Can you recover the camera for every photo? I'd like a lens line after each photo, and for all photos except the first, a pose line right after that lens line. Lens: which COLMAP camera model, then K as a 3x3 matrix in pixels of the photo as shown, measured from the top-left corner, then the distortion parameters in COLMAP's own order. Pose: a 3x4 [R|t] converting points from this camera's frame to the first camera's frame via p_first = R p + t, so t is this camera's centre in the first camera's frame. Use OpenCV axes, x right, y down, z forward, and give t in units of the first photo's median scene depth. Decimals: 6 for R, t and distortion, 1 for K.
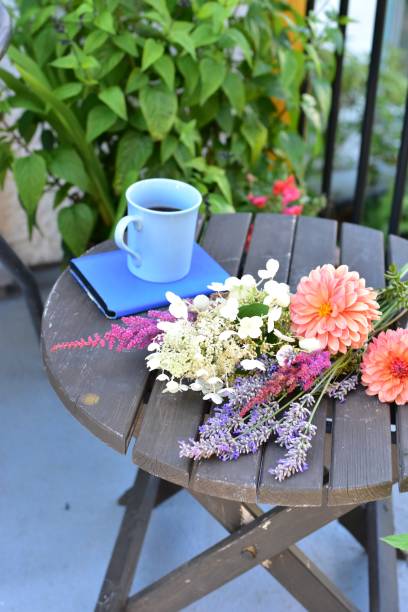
lens RADIAL K [[907.3, 0, 204.0], [0, 907.3, 306.0], [0, 0, 1]] dist [-0.007451, 0.030753]
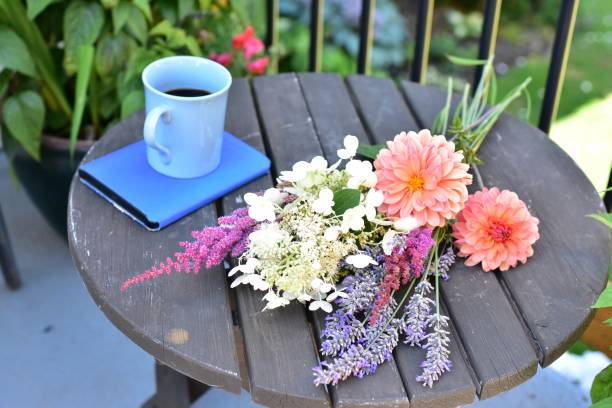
lens RADIAL K [[907.3, 0, 306.0], [0, 907.3, 204.0], [0, 0, 1]] dist [-0.007451, 0.030753]
pose [[0.951383, -0.172961, 0.254861, -0.202163], [0.155024, 0.983892, 0.089022, -0.072220], [-0.266153, -0.045184, 0.962871, 0.167612]]
